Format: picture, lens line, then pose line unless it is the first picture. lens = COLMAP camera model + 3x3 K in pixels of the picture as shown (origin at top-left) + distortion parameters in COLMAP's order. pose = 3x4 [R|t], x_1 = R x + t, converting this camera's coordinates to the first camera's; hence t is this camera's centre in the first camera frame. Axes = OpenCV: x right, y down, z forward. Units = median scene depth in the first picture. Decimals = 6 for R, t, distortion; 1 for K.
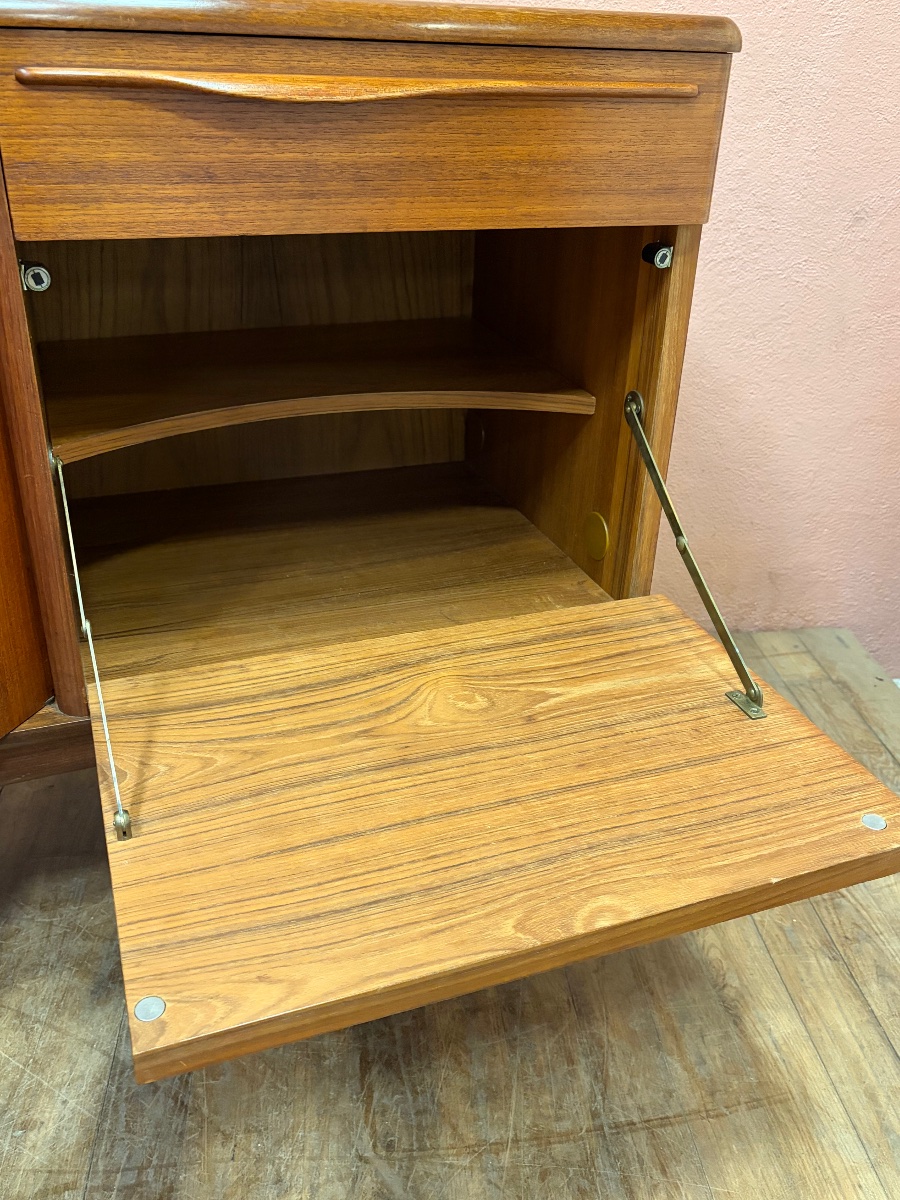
lens RADIAL K [[1043.7, 0, 450.0], [0, 1043.7, 600.0], [0, 0, 1]] dist [0.003923, 0.002929]
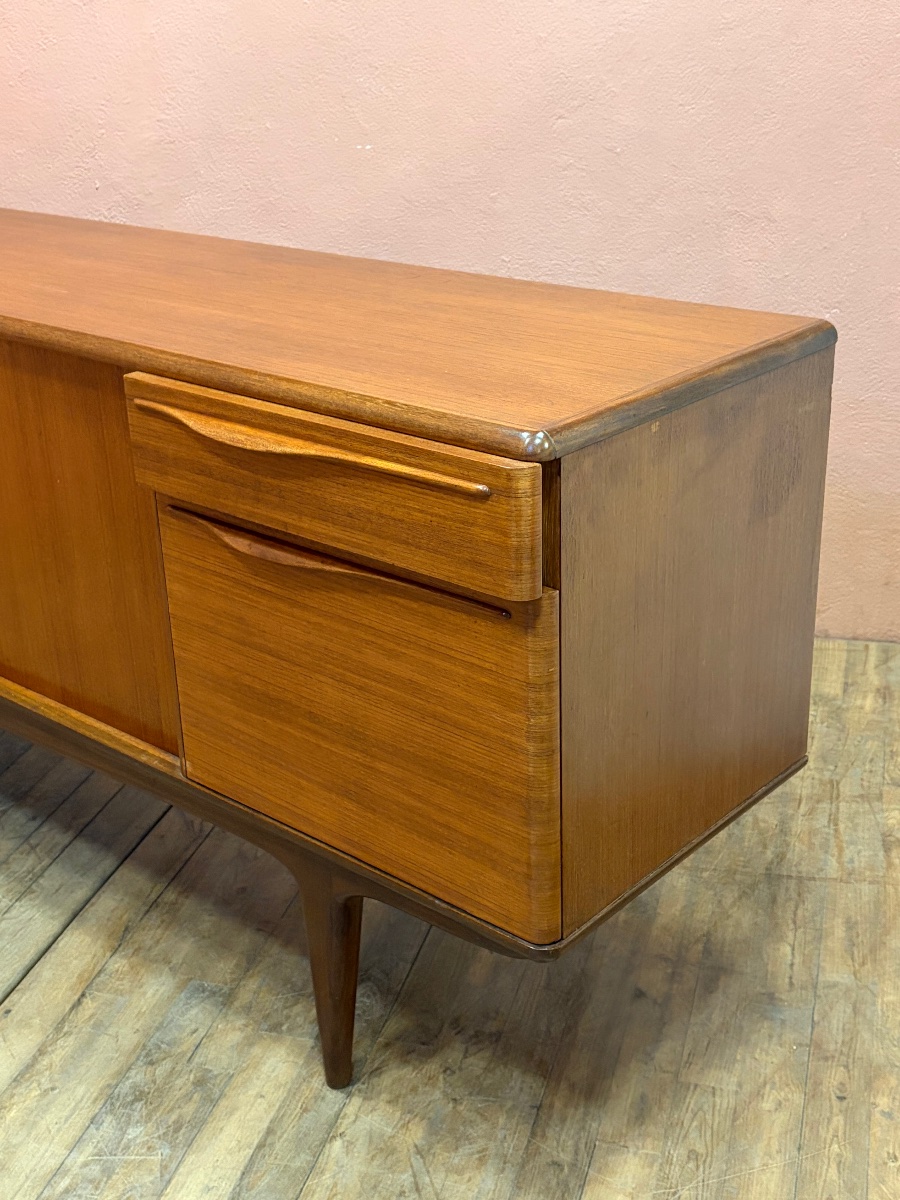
lens RADIAL K [[1508.3, 0, 449.0], [0, 1508.3, 595.3], [0, 0, 1]] dist [0.182818, -0.614854]
pose [[0.926278, 0.090044, -0.365925, 0.495169], [-0.123627, 0.989902, -0.069352, 0.292335], [0.355986, 0.109477, 0.928057, -1.380632]]
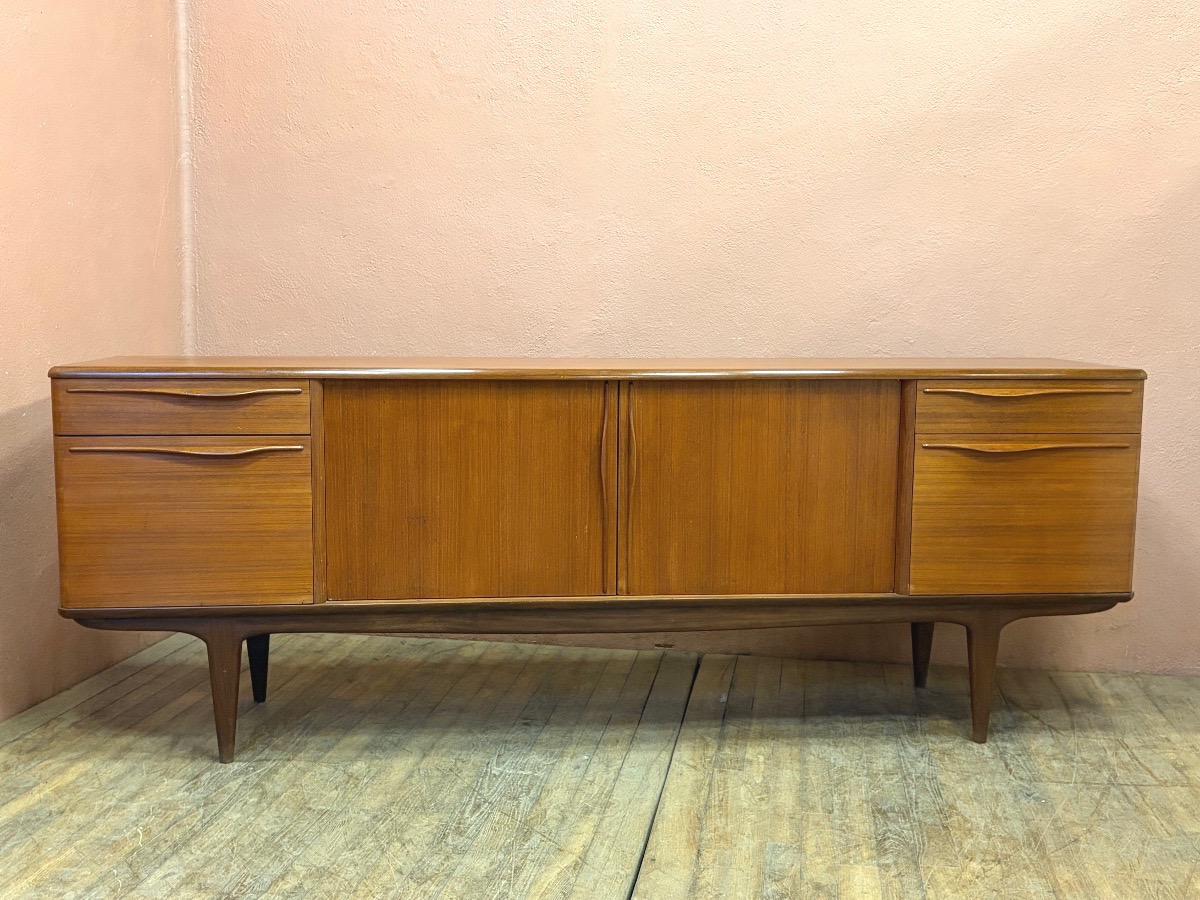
lens RADIAL K [[1287.3, 0, 600.3], [0, 1287.3, 447.9], [0, 0, 1]] dist [-0.006138, 0.039970]
pose [[0.963629, 0.007834, -0.267128, -0.200550], [-0.105084, 0.930159, -0.351797, 0.923203], [0.245716, 0.367073, 0.897152, -2.158962]]
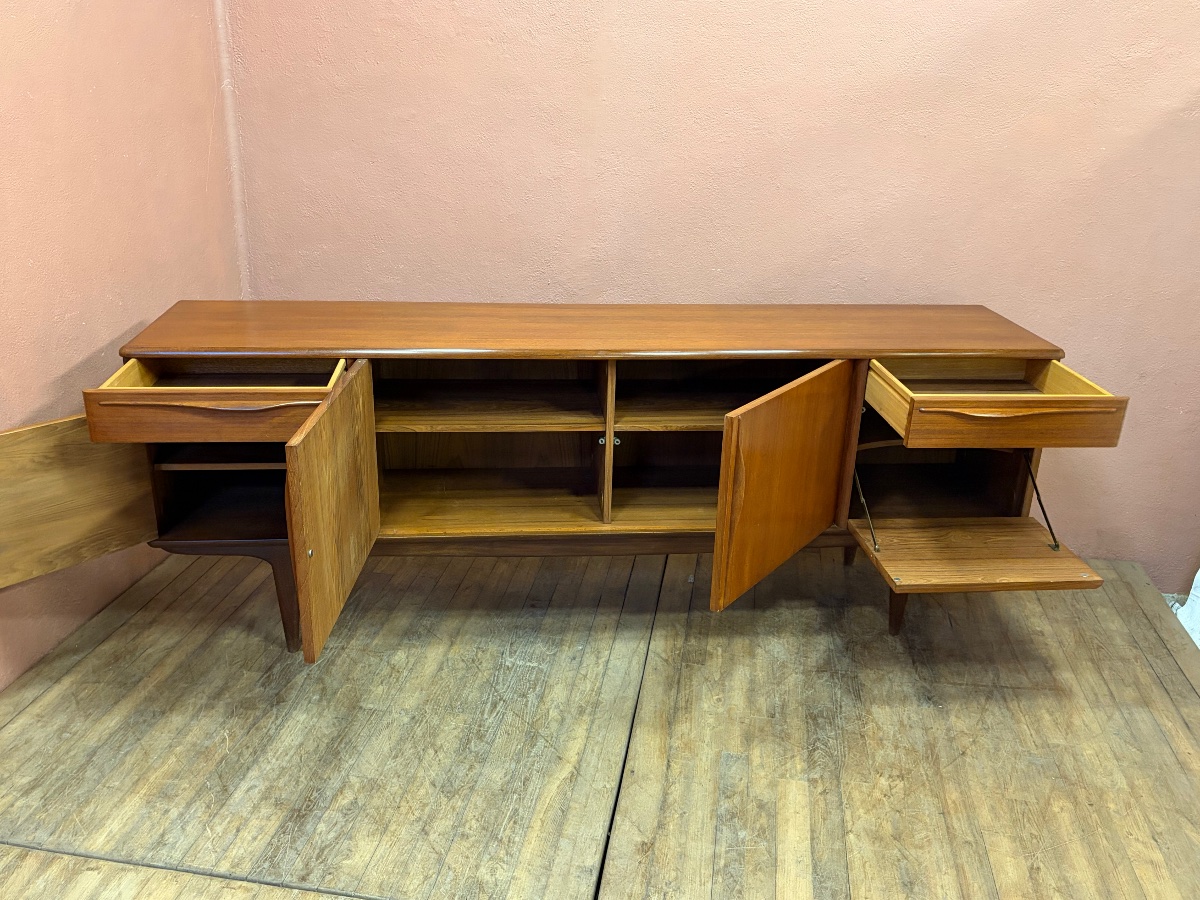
lens RADIAL K [[1027.7, 0, 603.5], [0, 1027.7, 450.1], [0, 0, 1]] dist [0.010291, 0.001003]
pose [[0.965691, 0.093262, -0.242369, -0.288335], [-0.122401, 0.986580, -0.108064, 0.282485], [0.229038, 0.134023, 0.964147, -2.176703]]
